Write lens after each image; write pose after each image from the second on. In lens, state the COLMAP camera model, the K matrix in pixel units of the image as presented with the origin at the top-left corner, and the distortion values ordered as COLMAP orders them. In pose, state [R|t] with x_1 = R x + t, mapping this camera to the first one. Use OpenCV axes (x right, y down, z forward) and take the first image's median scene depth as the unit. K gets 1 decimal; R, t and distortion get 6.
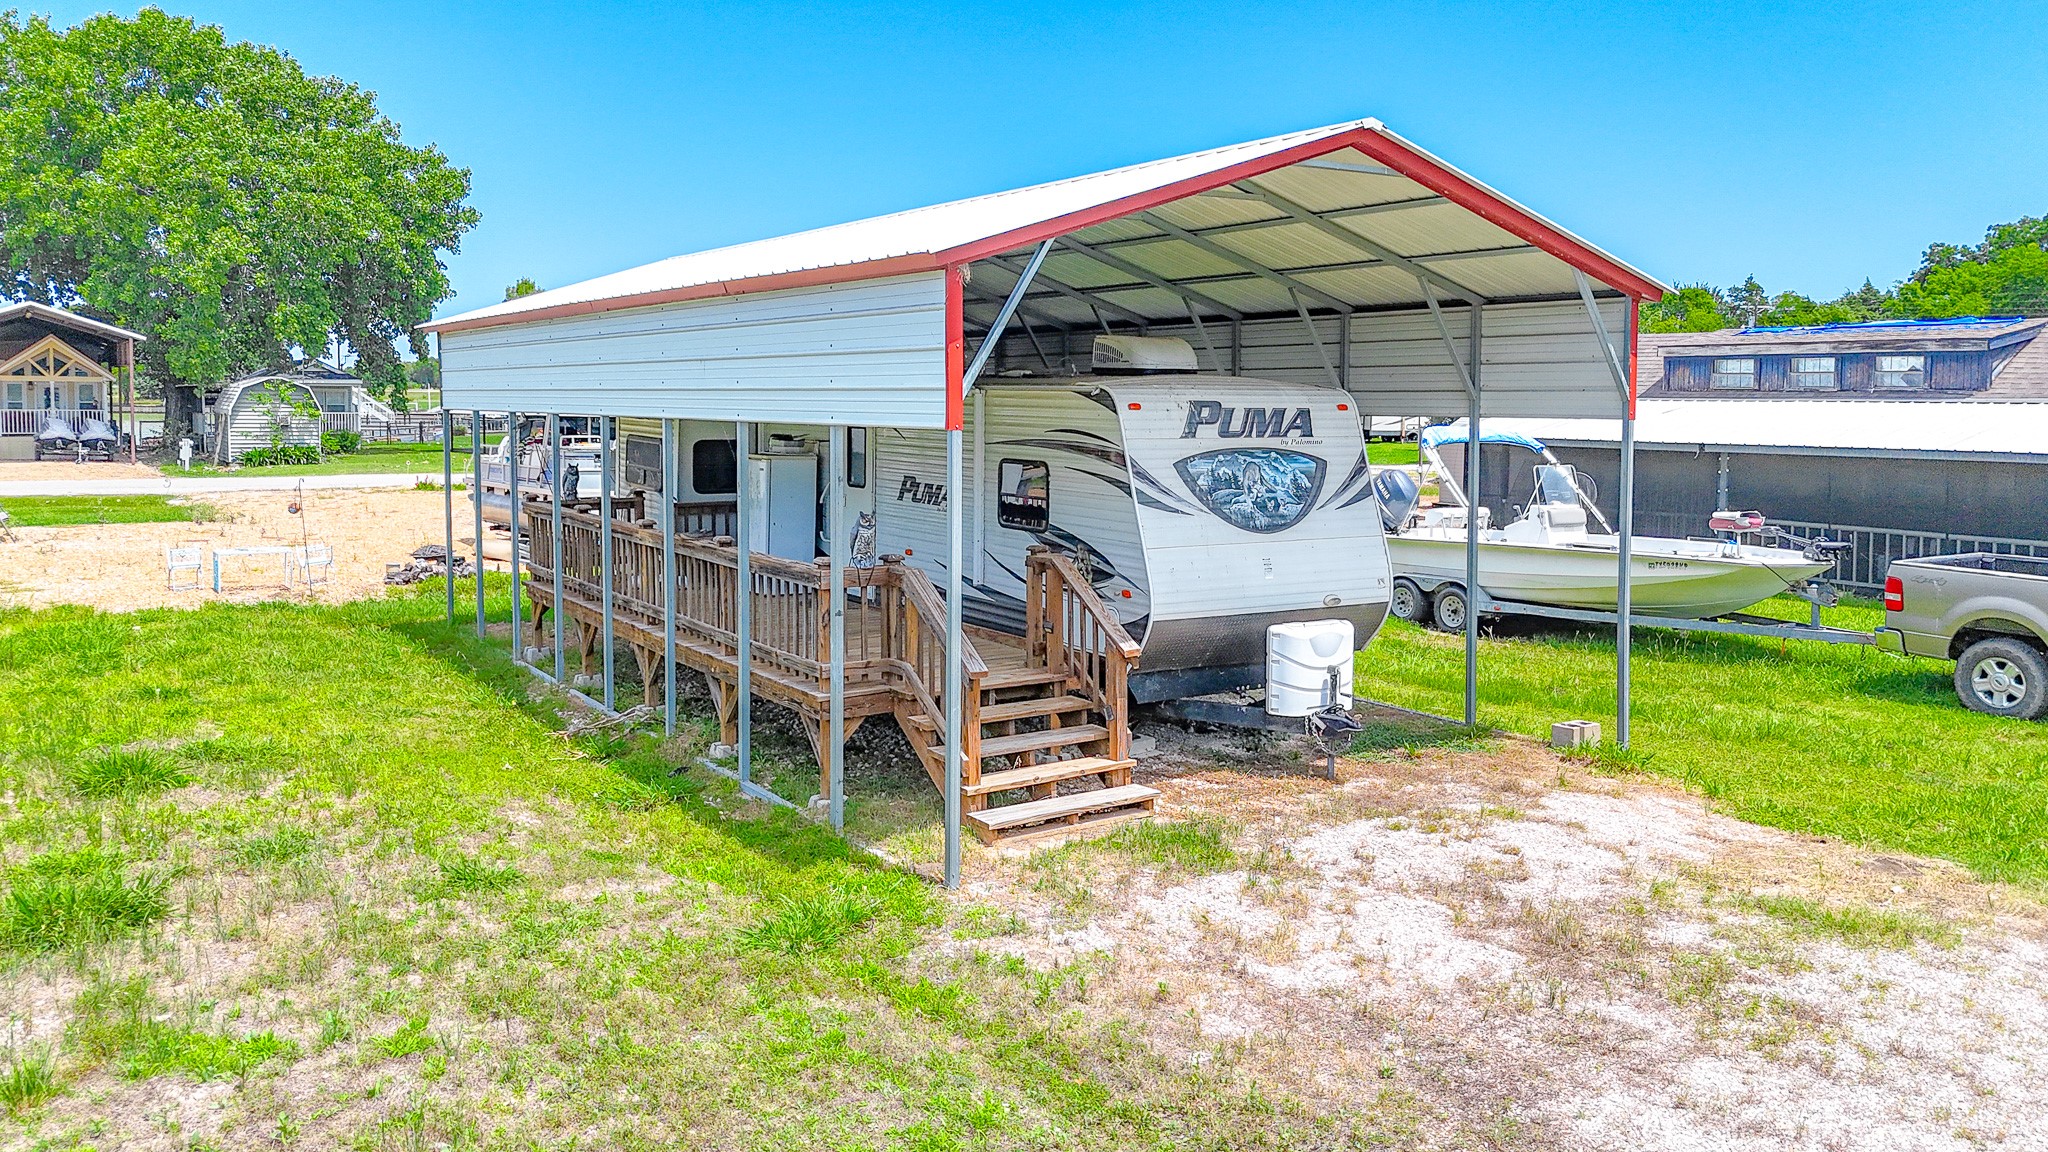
lens RADIAL K [[1539.0, 0, 1011.9], [0, 1539.0, 510.2], [0, 0, 1]] dist [0.100996, -0.113190]
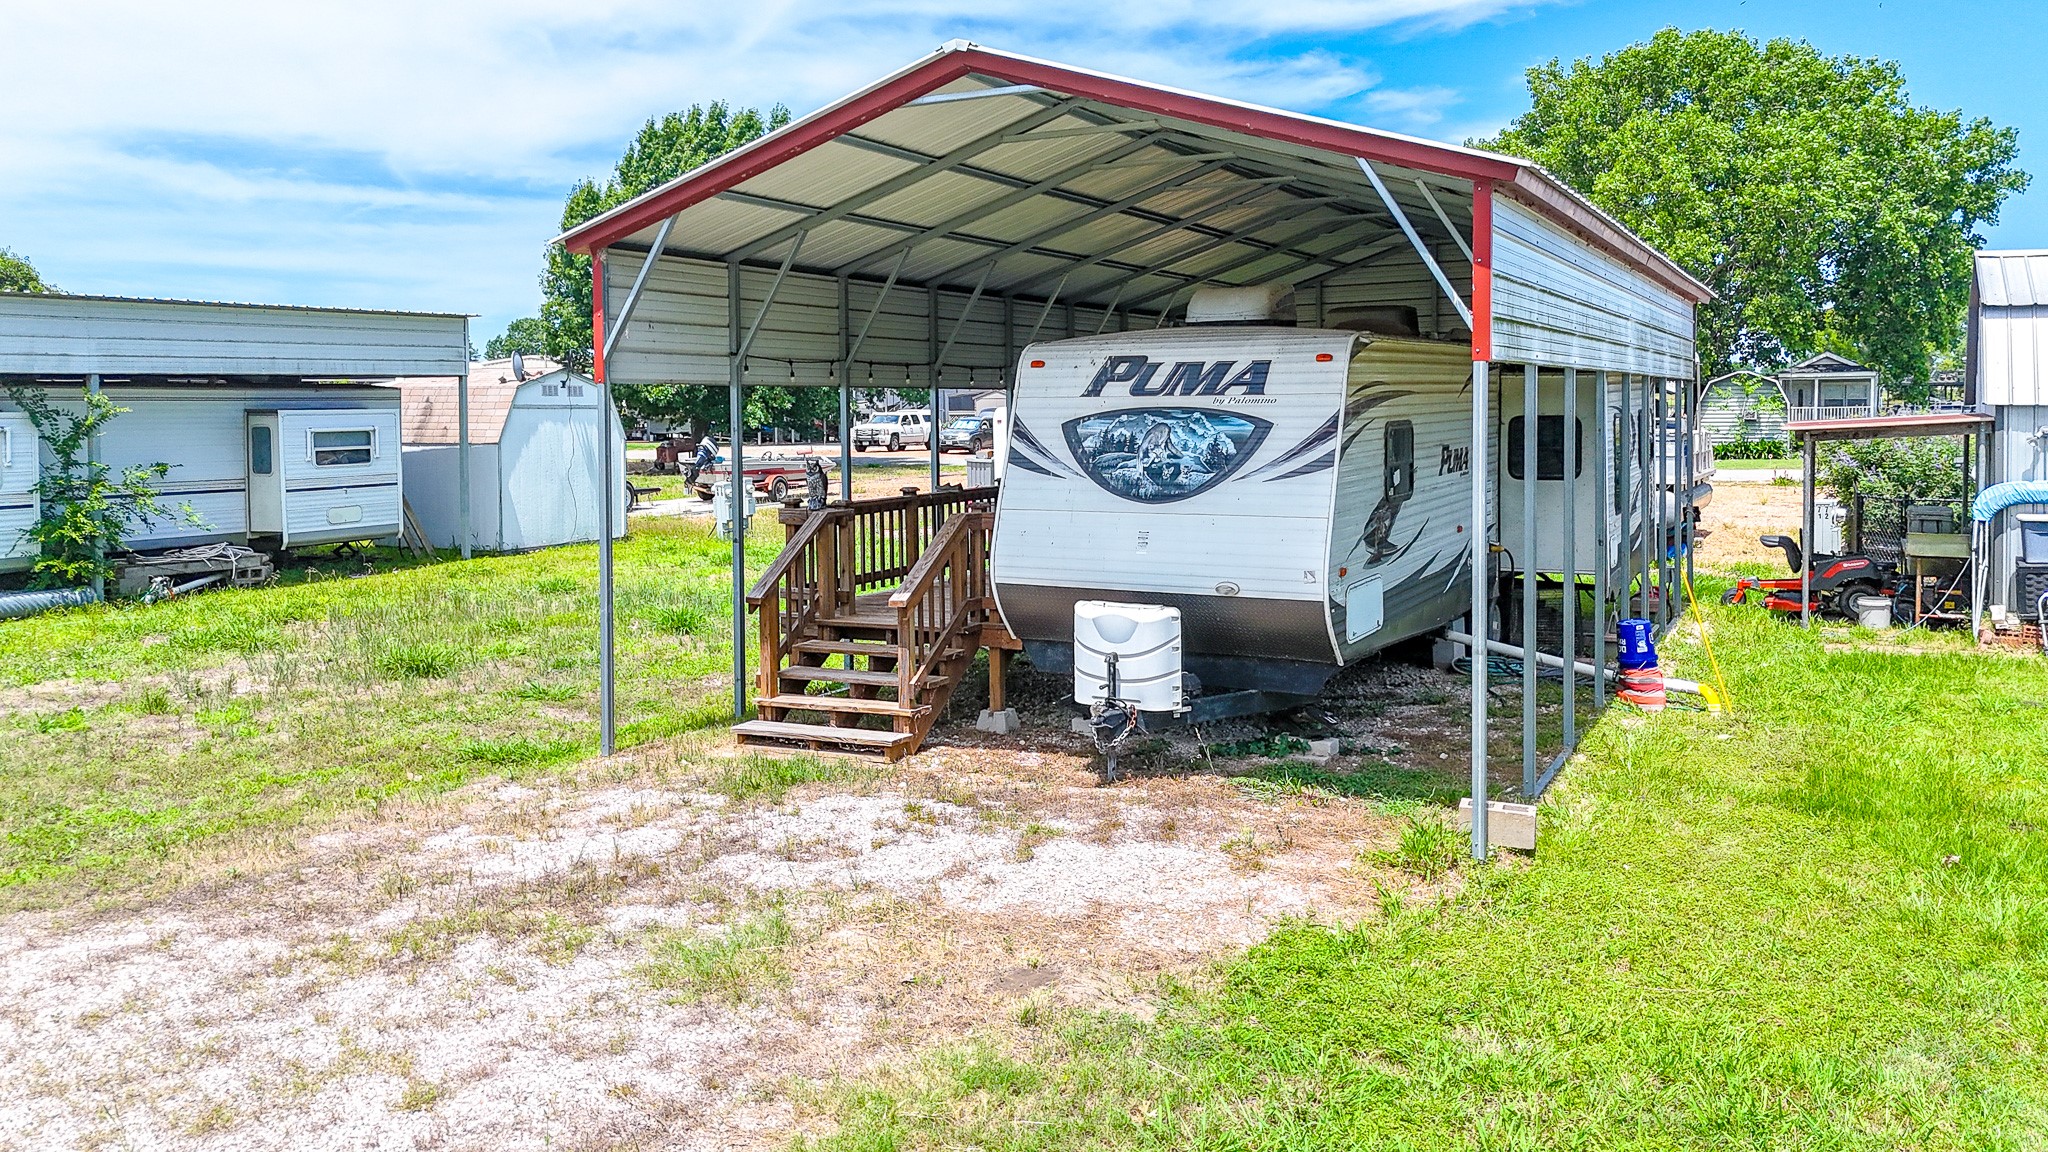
lens RADIAL K [[1539.0, 0, 1011.9], [0, 1539.0, 510.2], [0, 0, 1]] dist [0.100996, -0.113190]
pose [[0.491260, 0.048820, -0.869644, 0.889451], [-0.050933, 0.998330, 0.027272, -0.001118], [0.869522, 0.030896, 0.492926, 0.495028]]
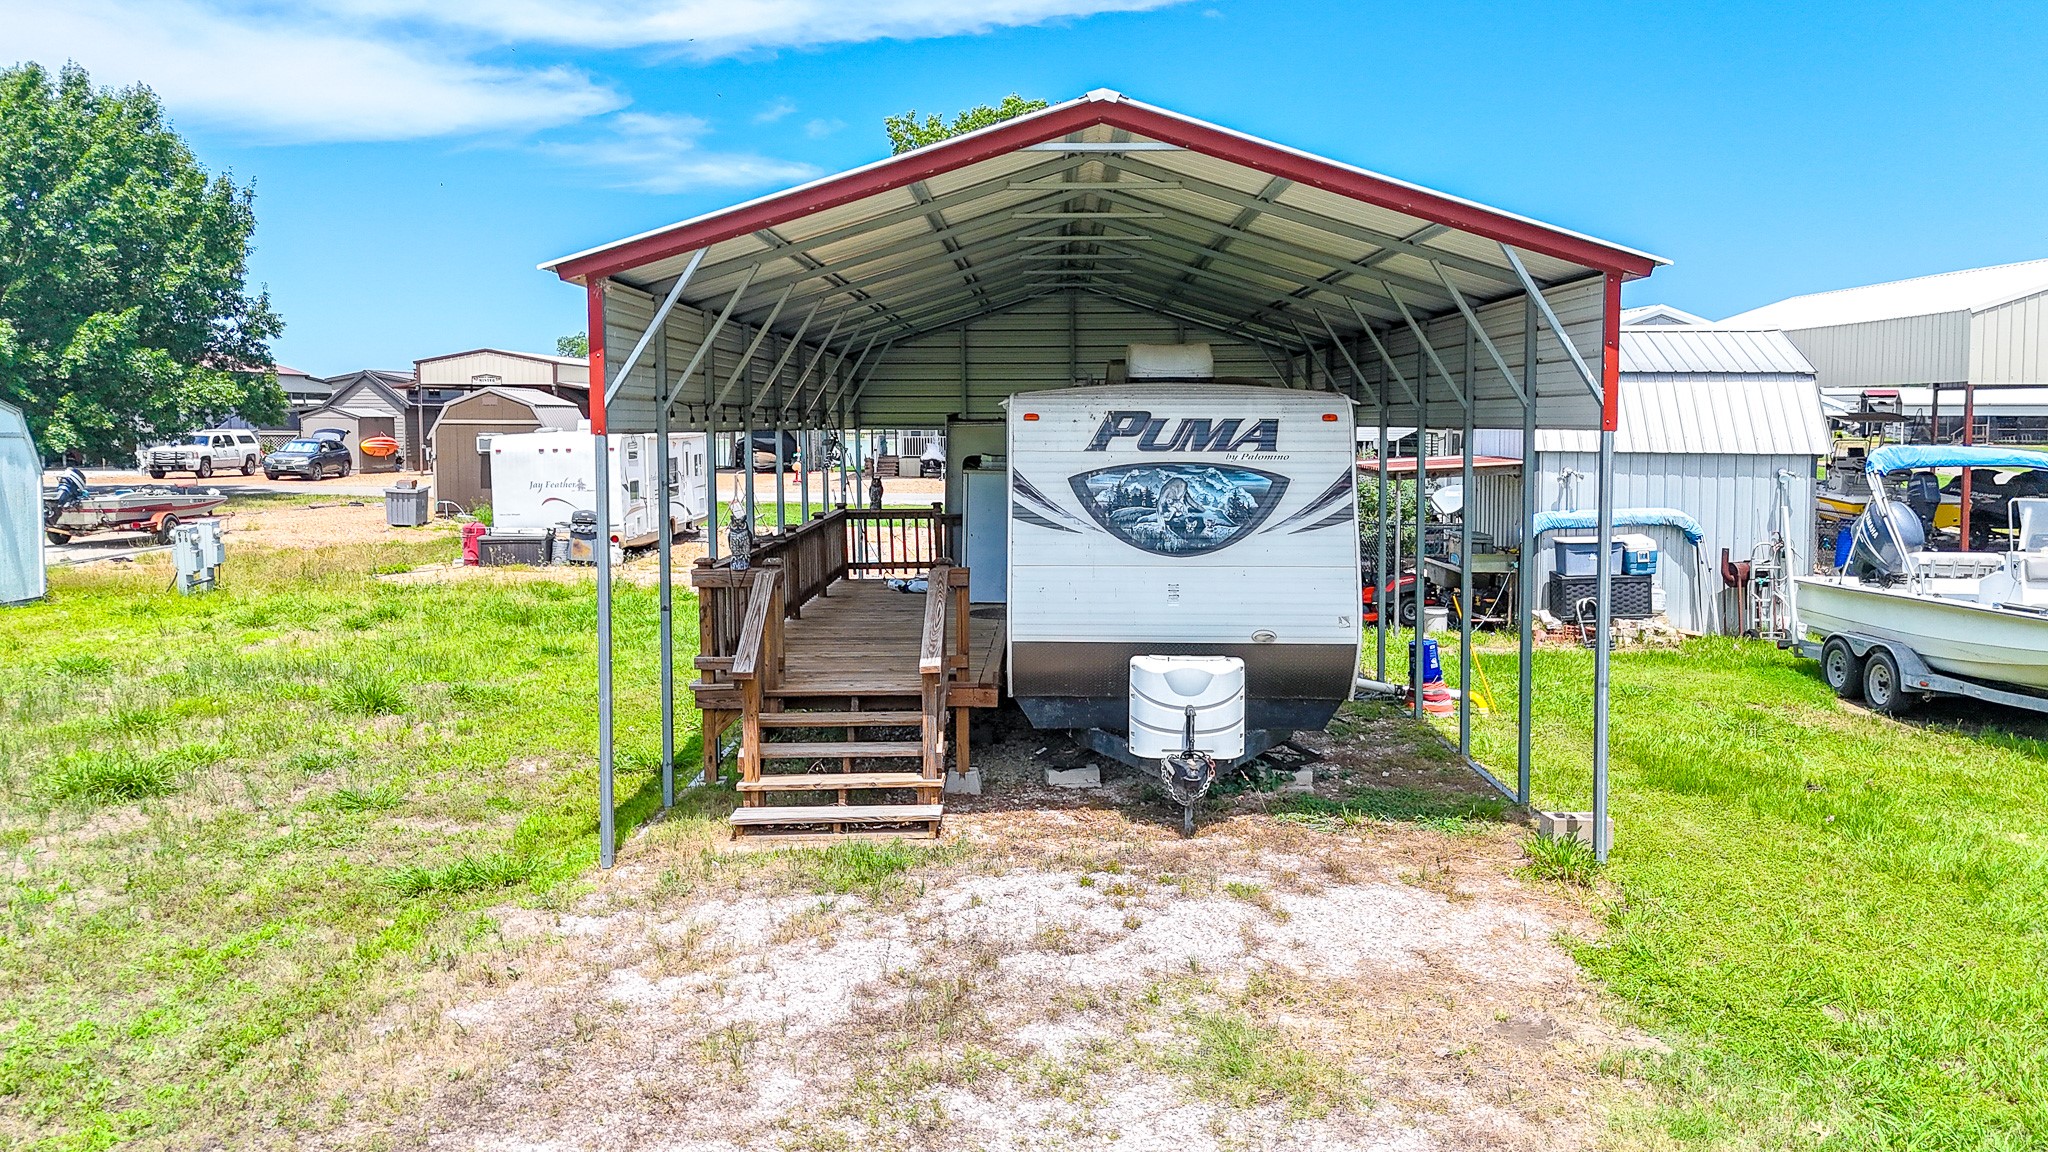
lens RADIAL K [[1519.0, 0, 1032.1], [0, 1519.0, 540.1], [0, 0, 1]] dist [0.083834, -0.079652]
pose [[0.835731, 0.037495, -0.547857, 0.579978], [-0.036256, 0.999257, 0.013083, -0.003319], [0.547941, 0.008929, 0.836470, 0.205985]]
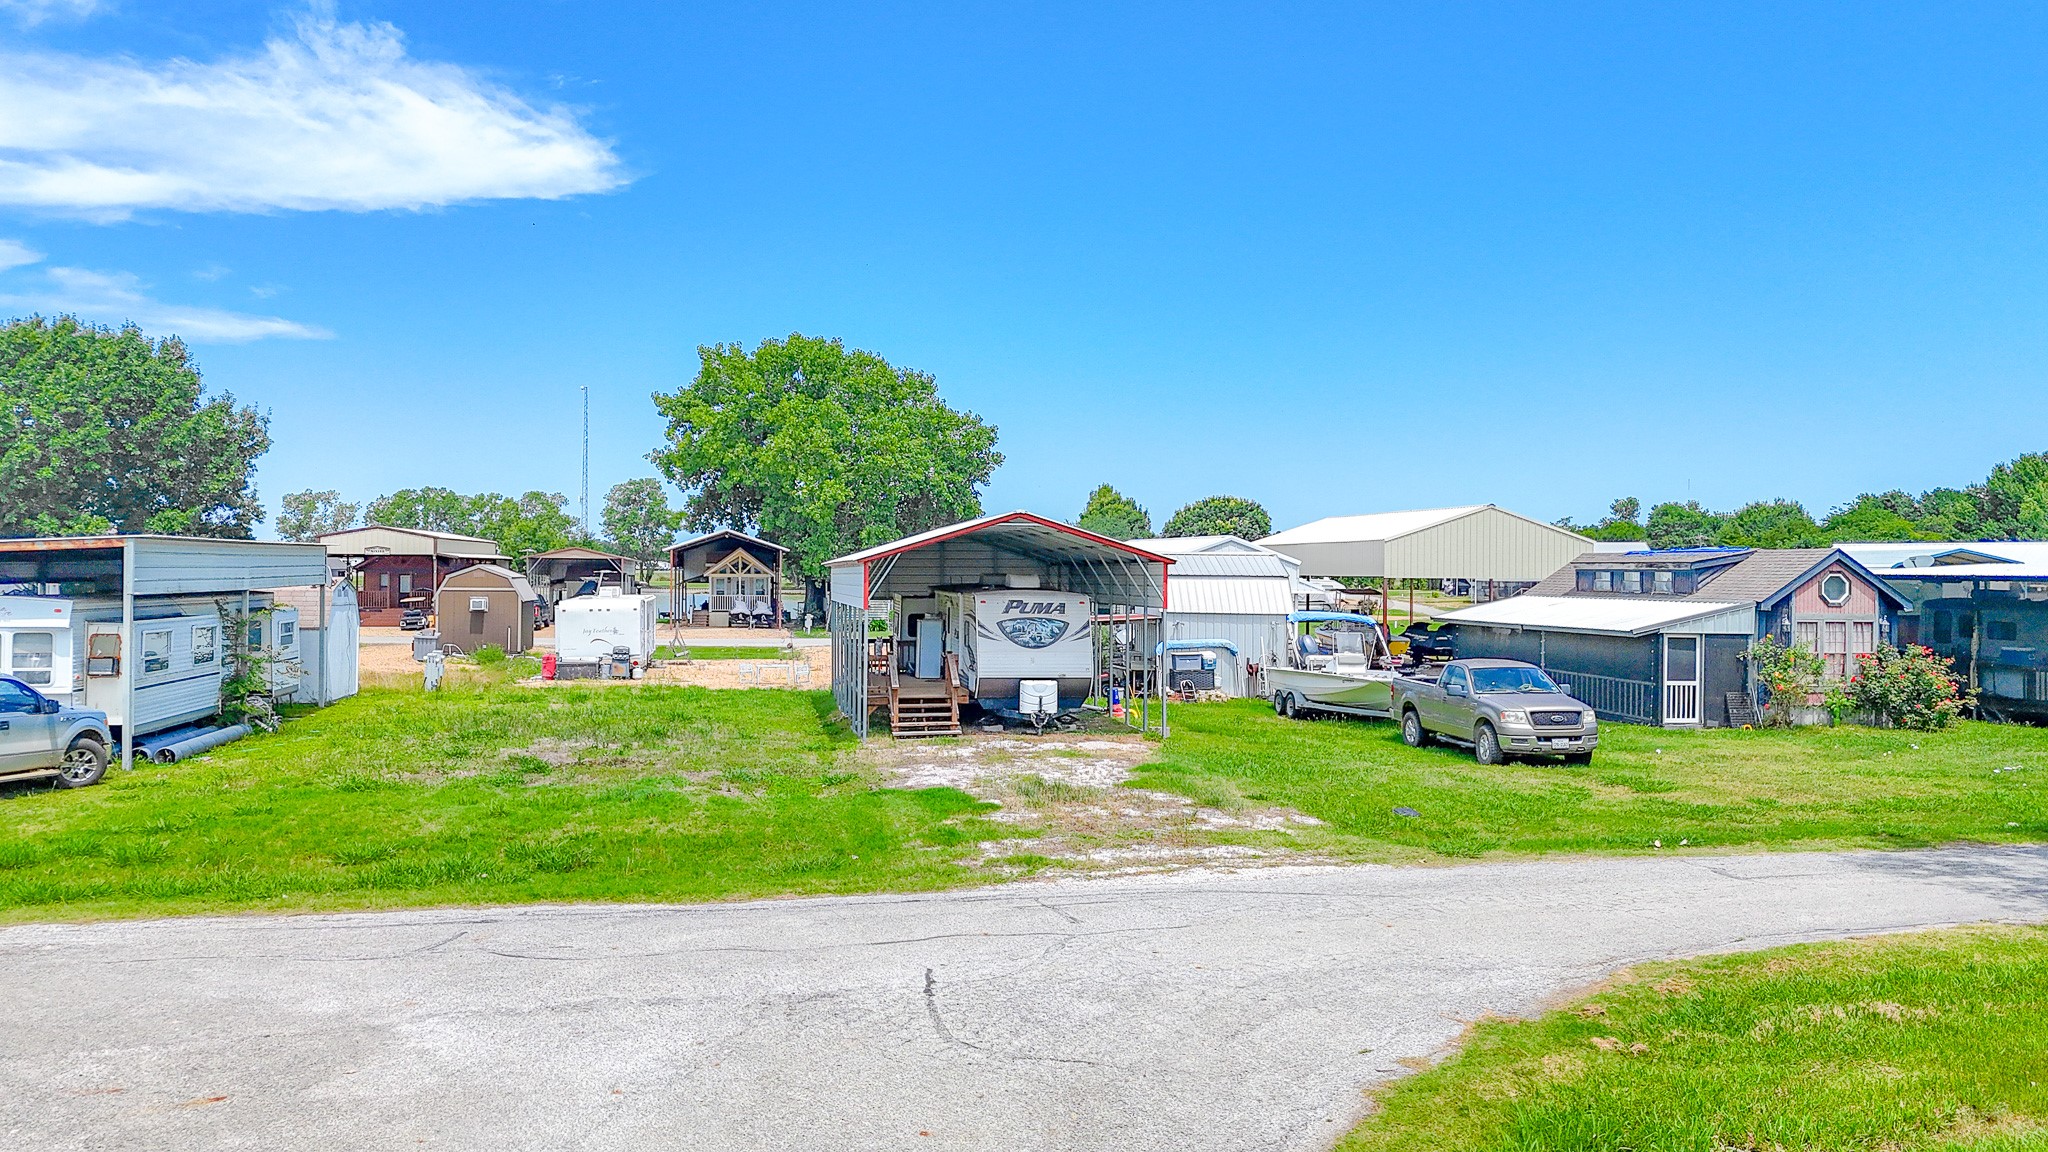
lens RADIAL K [[1497.6, 0, 1017.7], [0, 1497.6, 689.6], [0, 0, 1]] dist [0.034186, -0.000060]
pose [[0.923573, 0.030050, -0.382242, 1.139394], [-0.030384, 0.999525, 0.005163, 0.072865], [0.382216, 0.006846, 0.924048, -1.428393]]
